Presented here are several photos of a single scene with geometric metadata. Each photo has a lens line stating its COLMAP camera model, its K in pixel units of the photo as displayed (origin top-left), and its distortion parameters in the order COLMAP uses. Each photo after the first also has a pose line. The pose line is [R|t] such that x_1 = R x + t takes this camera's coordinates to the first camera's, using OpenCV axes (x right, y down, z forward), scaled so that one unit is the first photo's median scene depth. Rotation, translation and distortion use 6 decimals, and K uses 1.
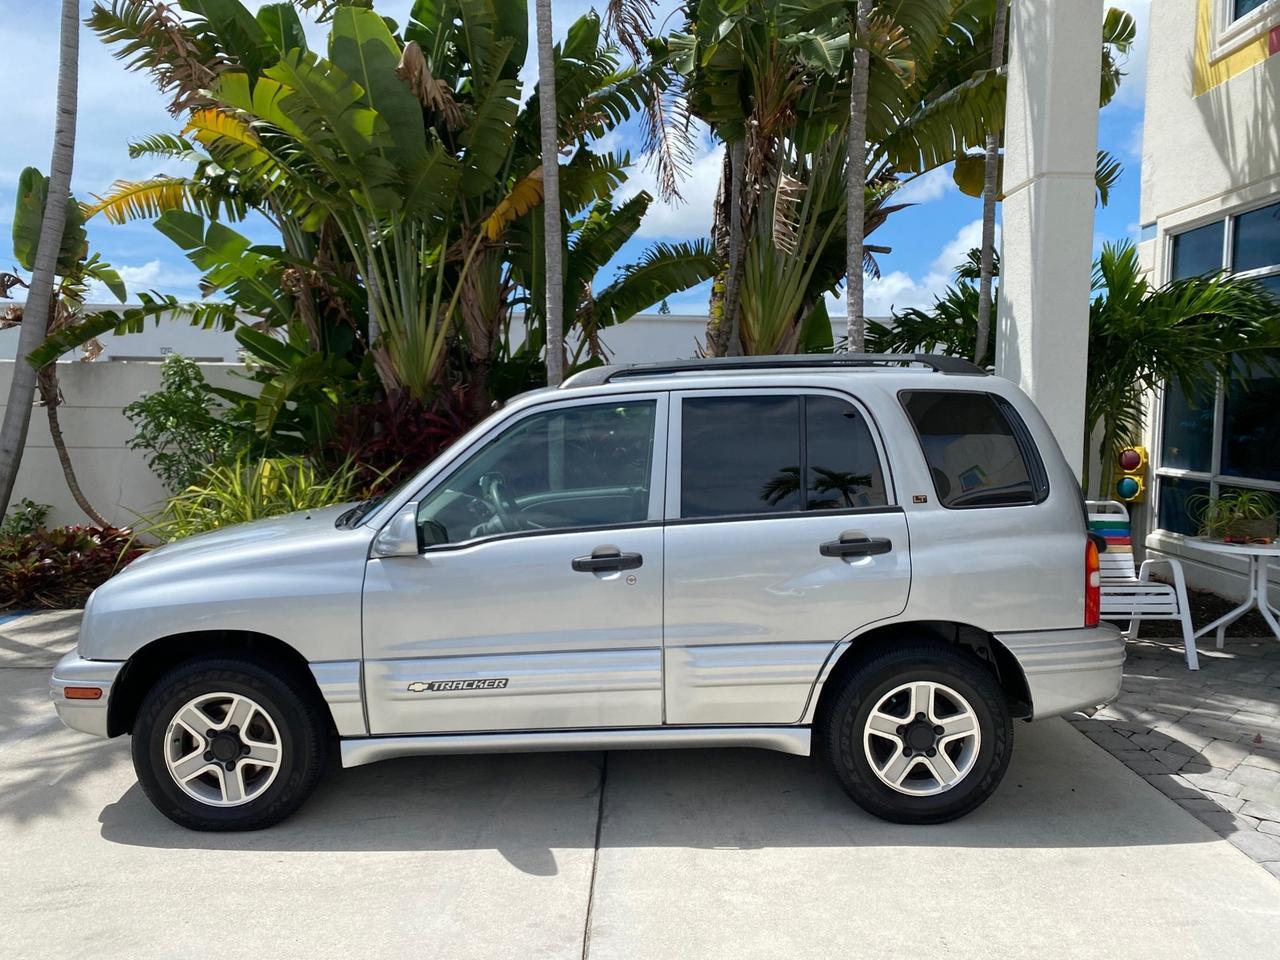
lens RADIAL K [[970.2, 0, 651.8], [0, 970.2, 481.2], [0, 0, 1]] dist [0.041946, -0.059323]
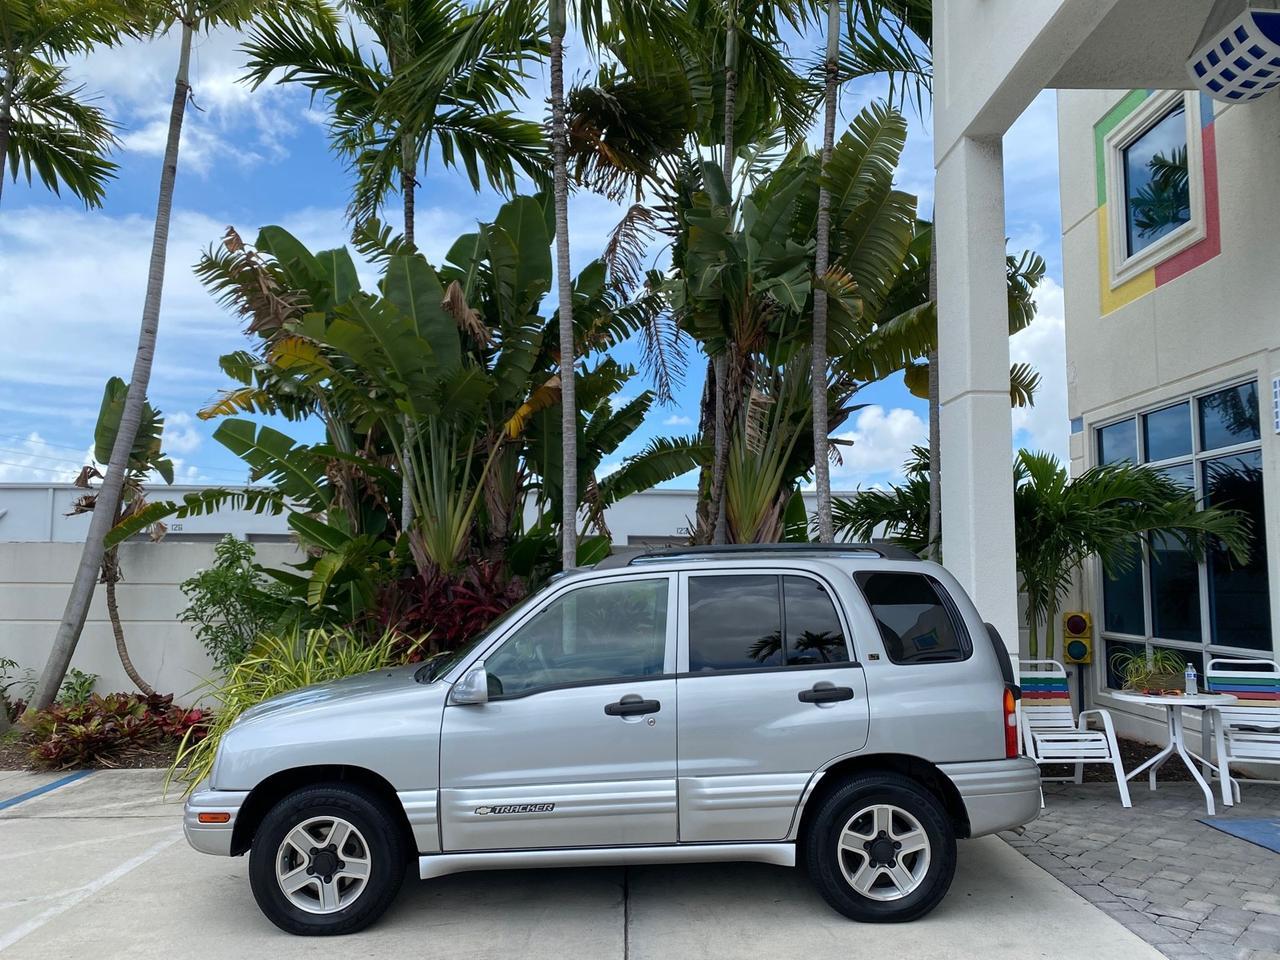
lens RADIAL K [[970.2, 0, 651.8], [0, 970.2, 481.2], [0, 0, 1]] dist [0.041946, -0.059323]
pose [[0.999825, -0.006392, 0.017607, -0.019644], [0.009249, 0.985858, -0.167326, 0.000930], [-0.016289, 0.167460, 0.985744, -0.153659]]
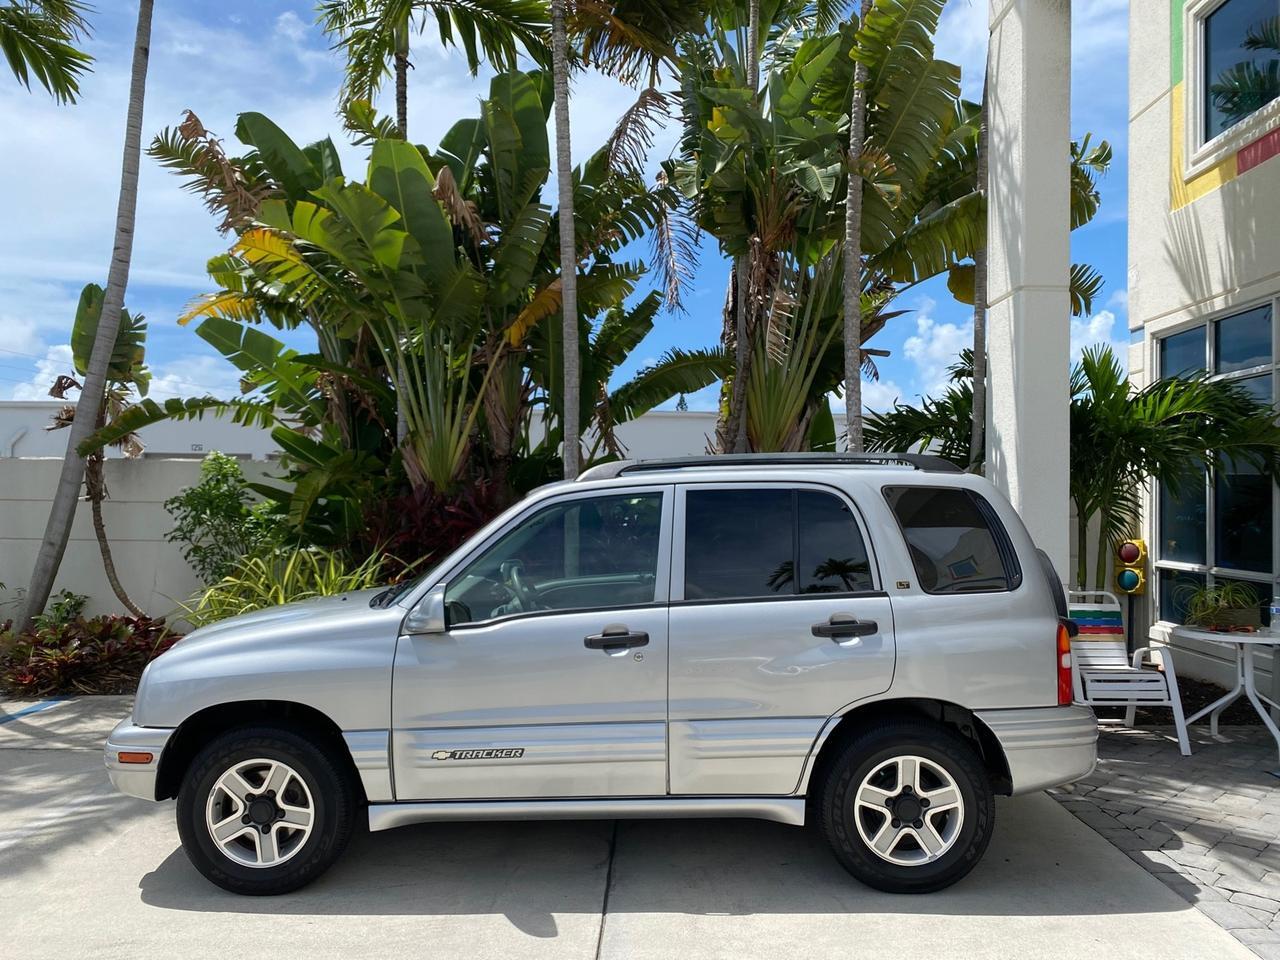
lens RADIAL K [[970.2, 0, 651.8], [0, 970.2, 481.2], [0, 0, 1]] dist [0.041946, -0.059323]
pose [[0.999832, -0.000611, -0.018308, 0.007437], [-0.001161, 0.995319, -0.096632, 0.004204], [0.018282, 0.096637, 0.995152, -0.051795]]
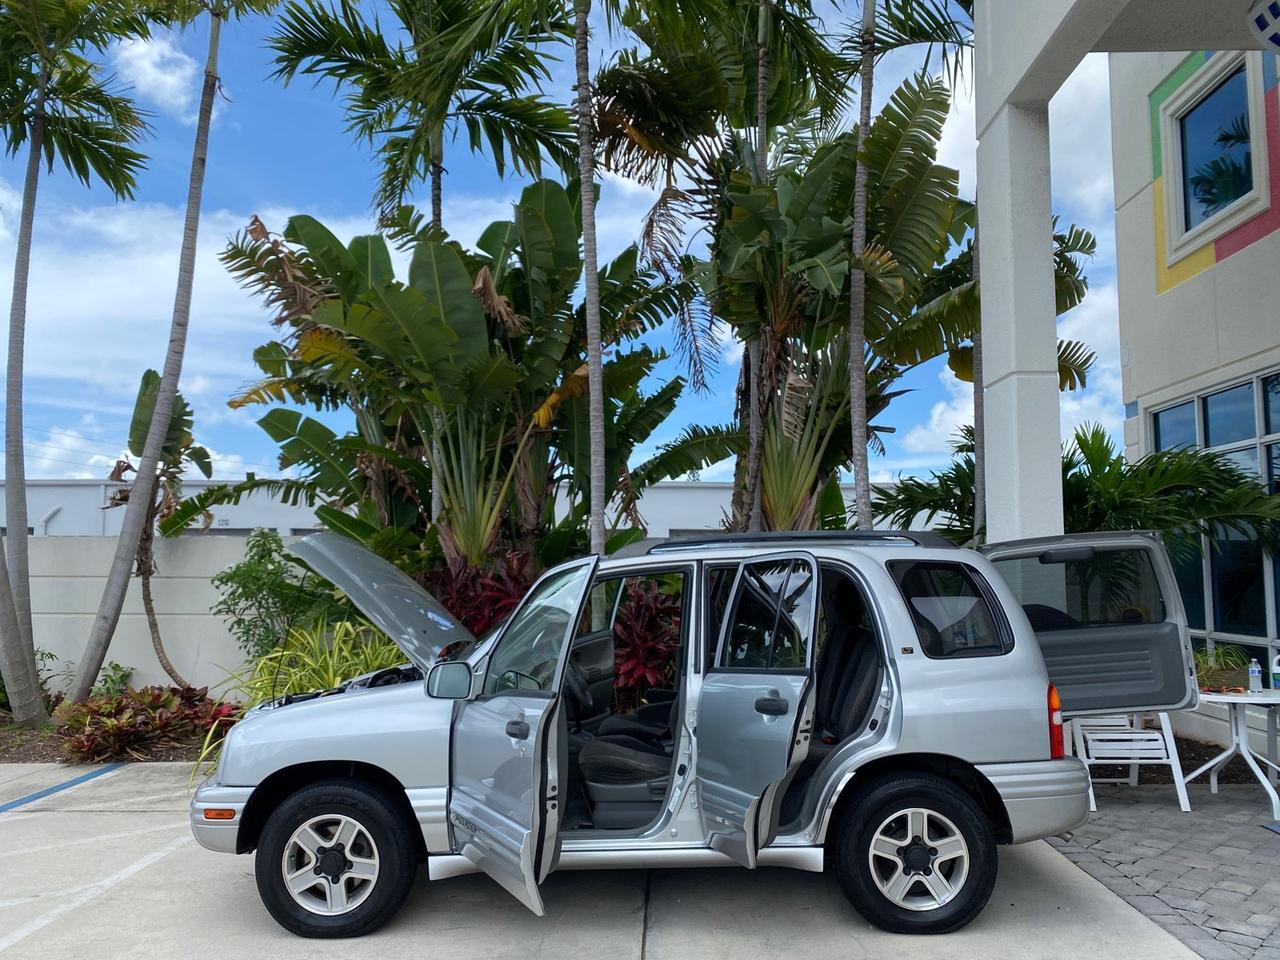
lens RADIAL K [[970.6, 0, 651.6], [0, 970.6, 481.0], [0, 0, 1]] dist [0.046154, -0.062336]
pose [[0.999445, -0.012668, -0.030819, -0.001047], [0.007479, 0.986599, -0.162995, 0.002515], [0.032471, 0.162674, 0.986145, -0.121500]]
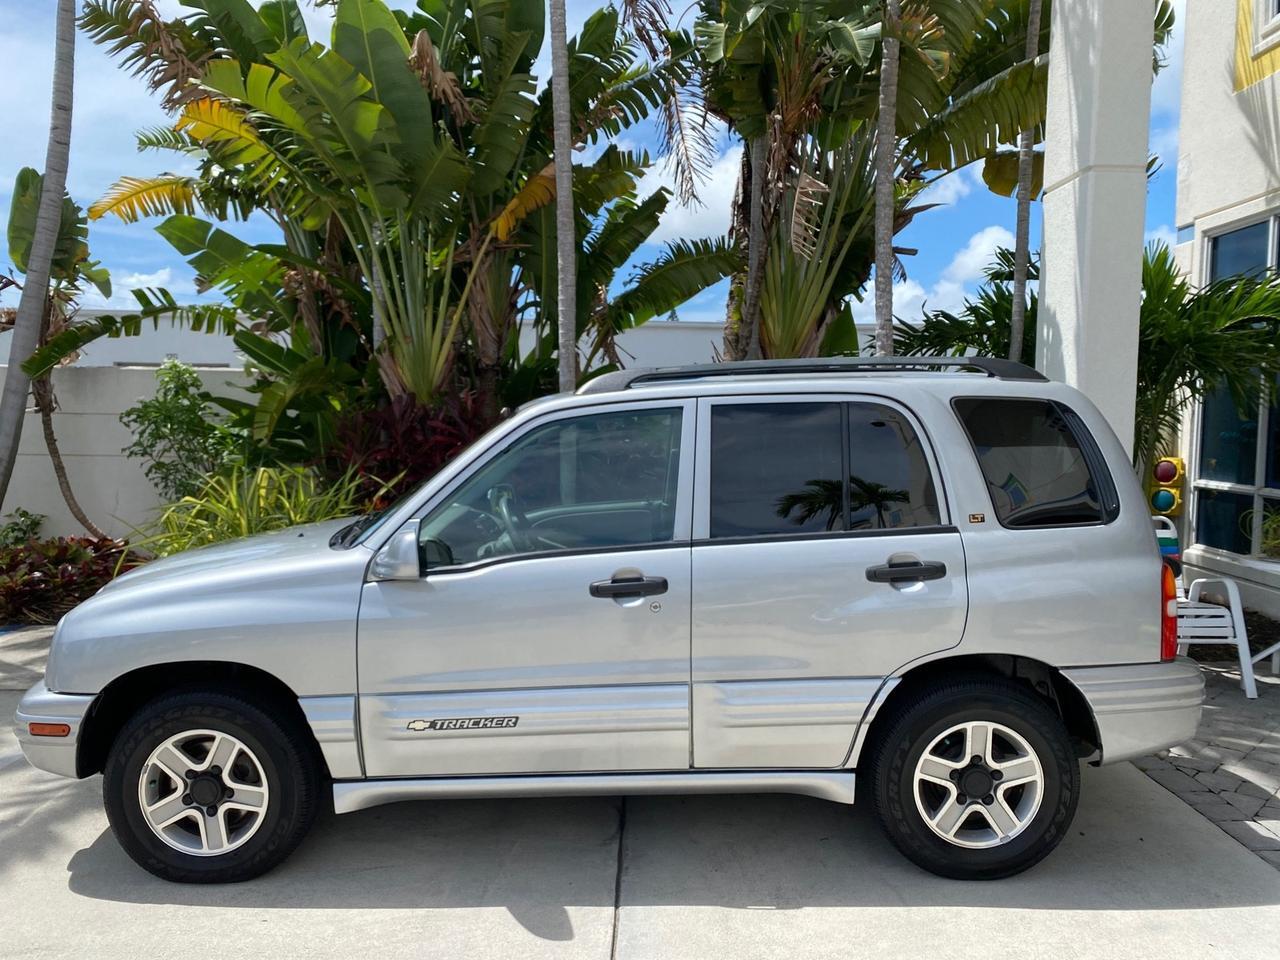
lens RADIAL K [[973.4, 0, 650.8], [0, 973.4, 480.2], [0, 0, 1]] dist [0.024098, -0.028035]
pose [[0.999953, 0.003004, -0.009175, -0.008580], [-0.003088, 0.999953, -0.009211, -0.003682], [0.009147, 0.009239, 0.999915, 0.046959]]
